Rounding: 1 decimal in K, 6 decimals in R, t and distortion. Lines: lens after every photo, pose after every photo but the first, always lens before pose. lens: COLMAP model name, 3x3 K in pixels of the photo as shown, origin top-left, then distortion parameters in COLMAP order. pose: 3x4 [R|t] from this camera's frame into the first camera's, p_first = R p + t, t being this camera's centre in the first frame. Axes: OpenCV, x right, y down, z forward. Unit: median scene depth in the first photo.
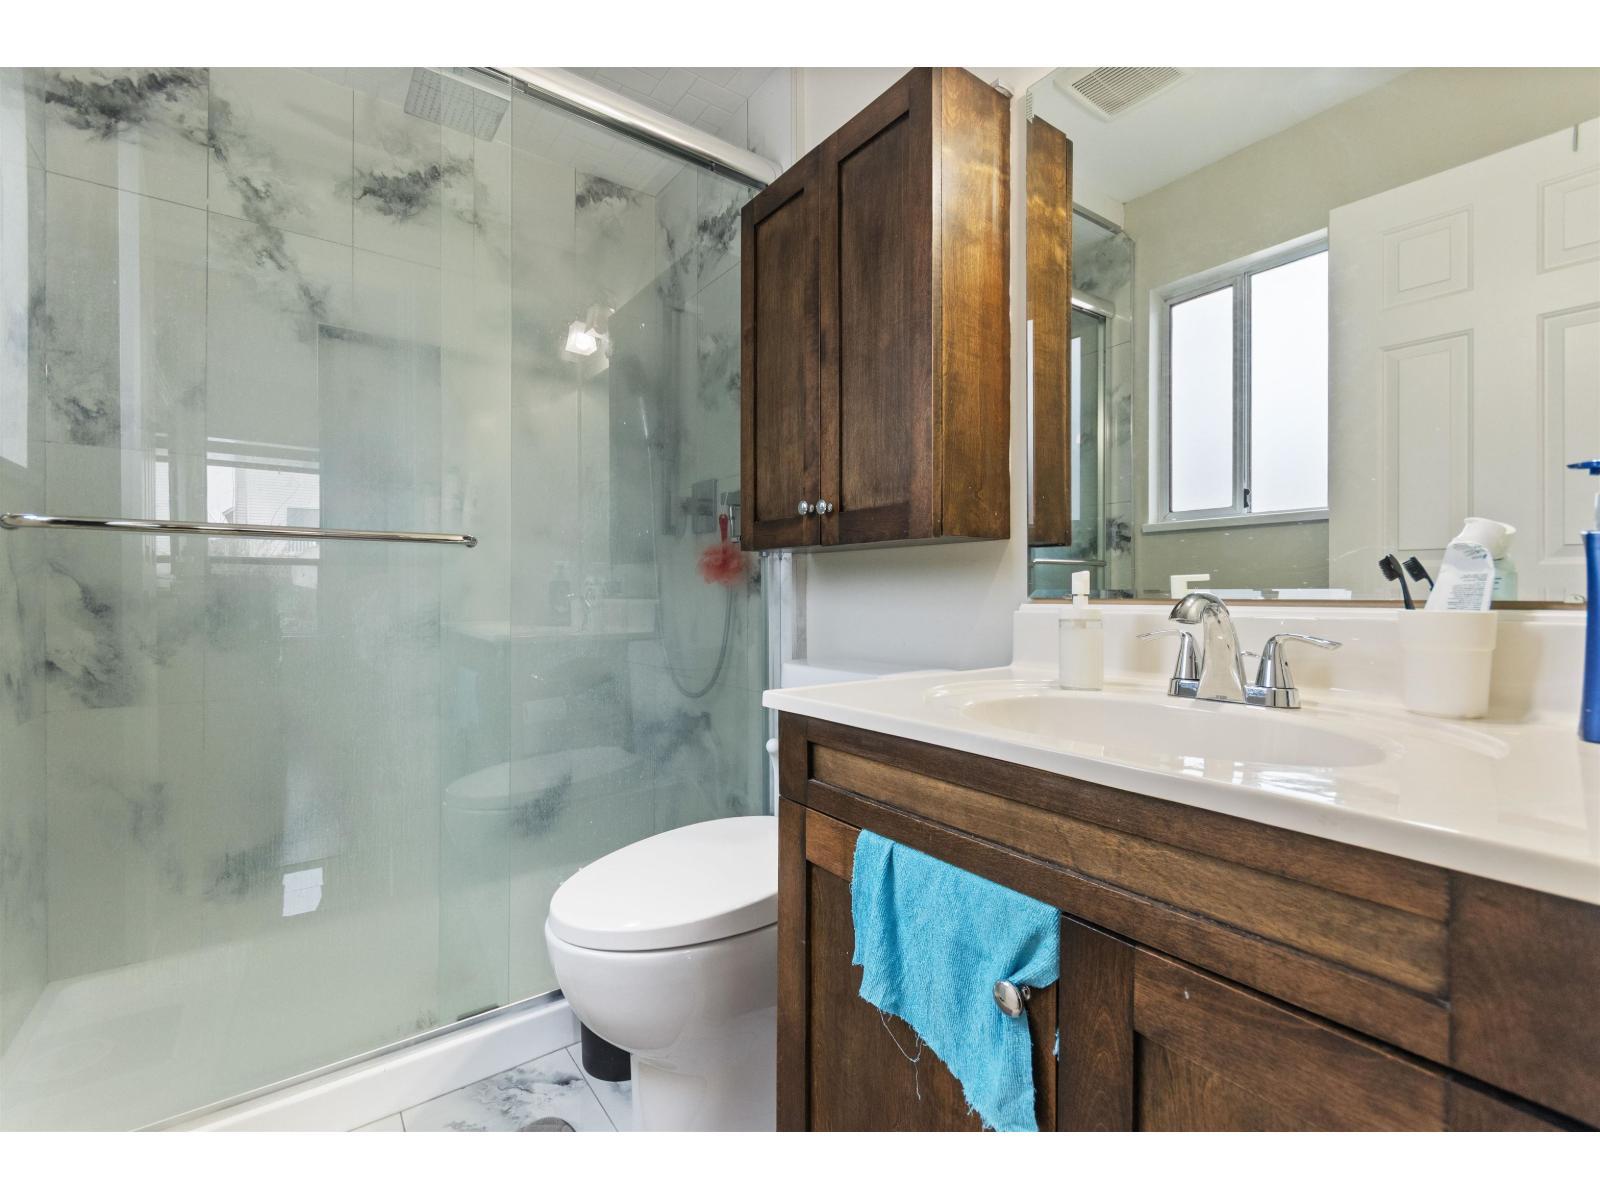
lens RADIAL K [[703.9, 0, 800.2], [0, 703.9, 594.8], [0, 0, 1]] dist [0.005829, 0.000149]
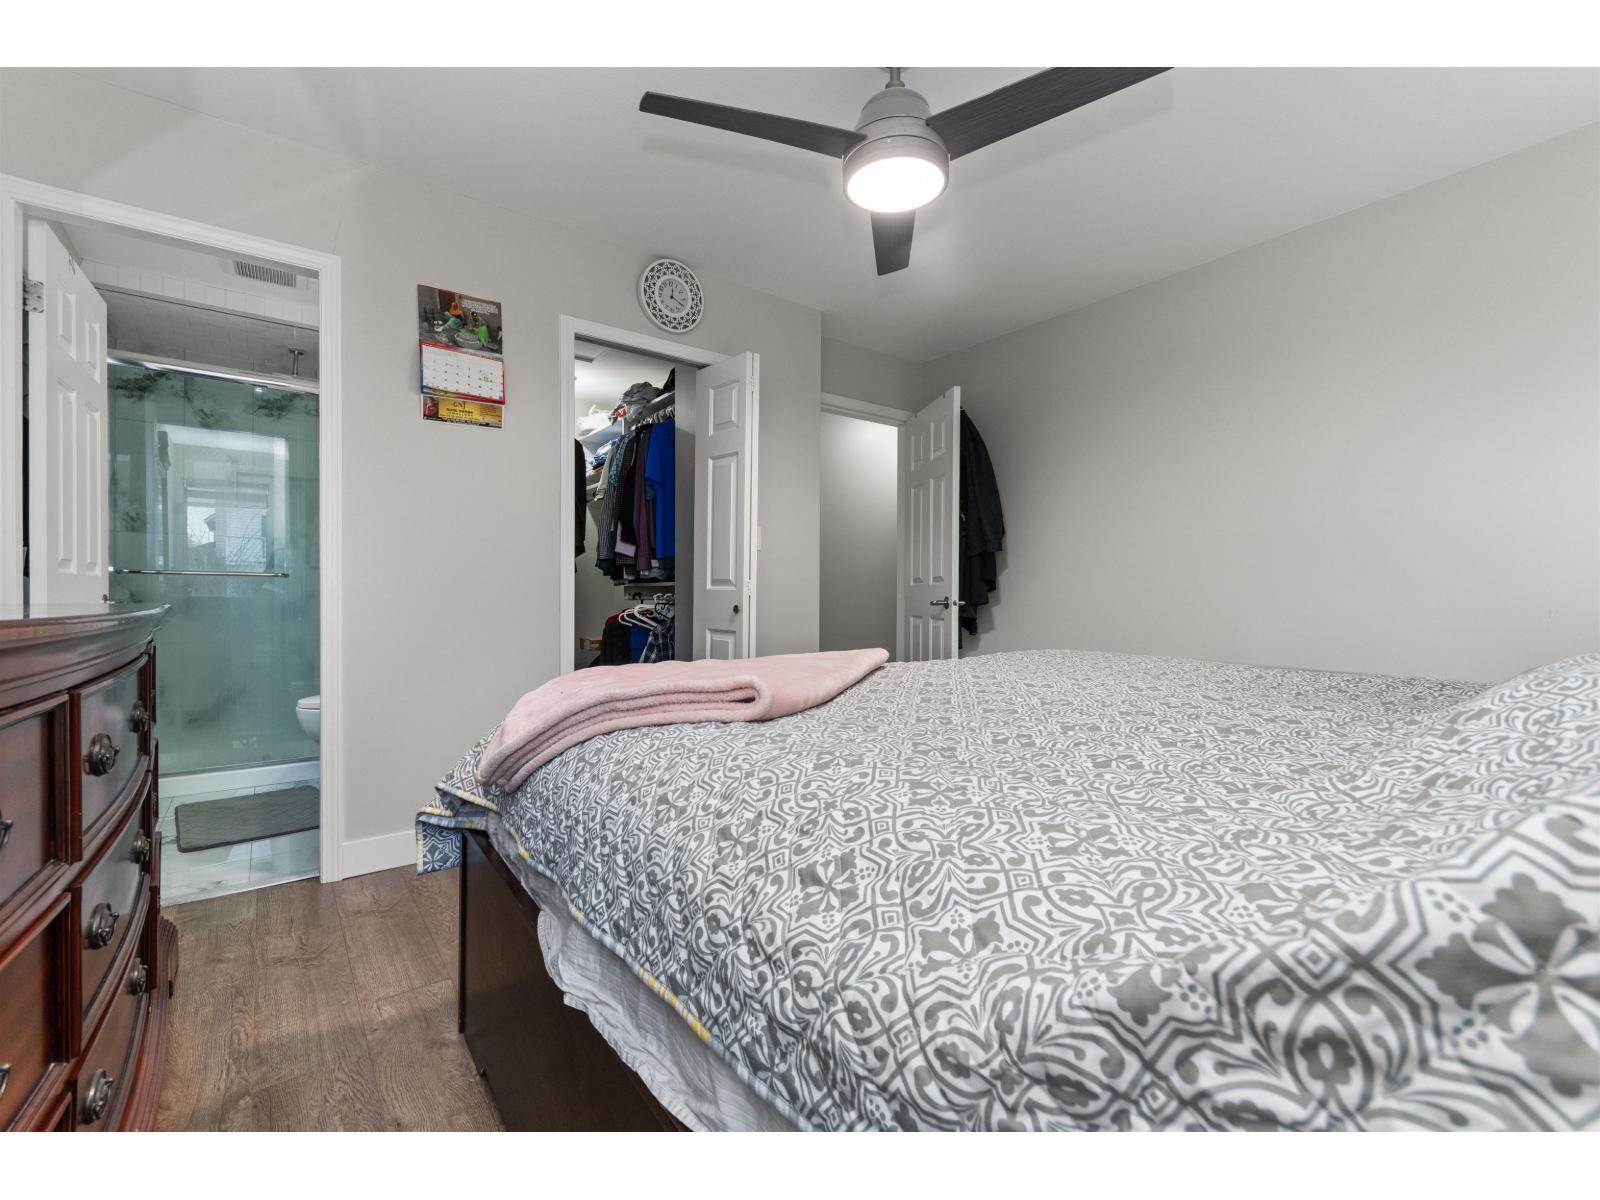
lens RADIAL K [[703.9, 0, 799.8], [0, 703.9, 607.4], [0, 0, 1]] dist [0.005829, 0.000149]
pose [[0.999913, 0.006060, 0.011676, 1.103466], [-0.006121, 0.999968, 0.005180, 0.013796], [-0.011644, -0.005251, 0.999918, -1.281576]]
